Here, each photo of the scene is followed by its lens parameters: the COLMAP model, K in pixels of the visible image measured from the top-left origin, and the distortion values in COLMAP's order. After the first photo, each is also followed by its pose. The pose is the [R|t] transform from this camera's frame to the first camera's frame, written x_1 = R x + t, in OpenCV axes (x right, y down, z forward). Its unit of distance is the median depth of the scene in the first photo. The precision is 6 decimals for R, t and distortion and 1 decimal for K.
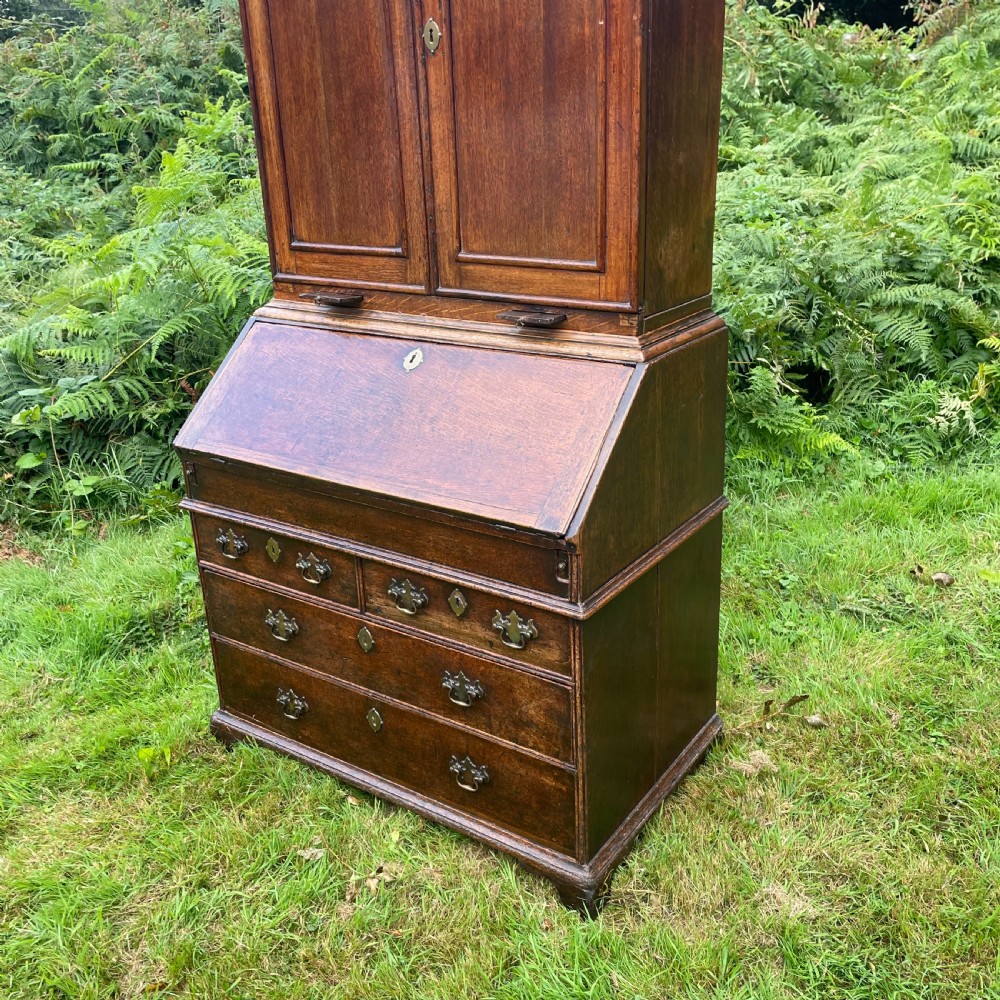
lens RADIAL K [[1003.3, 0, 514.4], [0, 1003.3, 498.6], [0, 0, 1]] dist [0.100898, -0.135398]
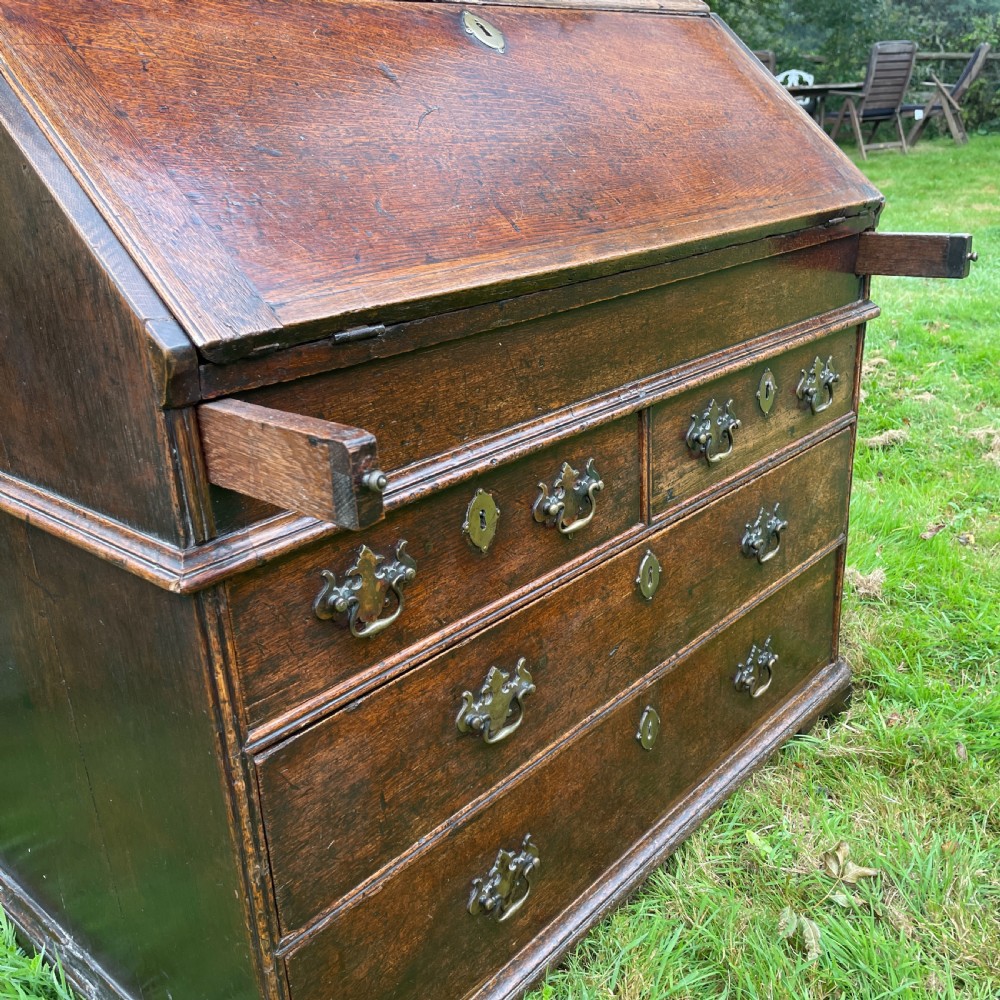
lens RADIAL K [[1004.9, 0, 499.7], [0, 1004.9, 493.3], [0, 0, 1]] dist [0.107647, -0.157400]
pose [[0.132261, -0.319113, 0.938442, -0.593755], [0.391116, 0.886742, 0.246410, -0.052965], [-0.910788, 0.334449, 0.242092, 0.871352]]
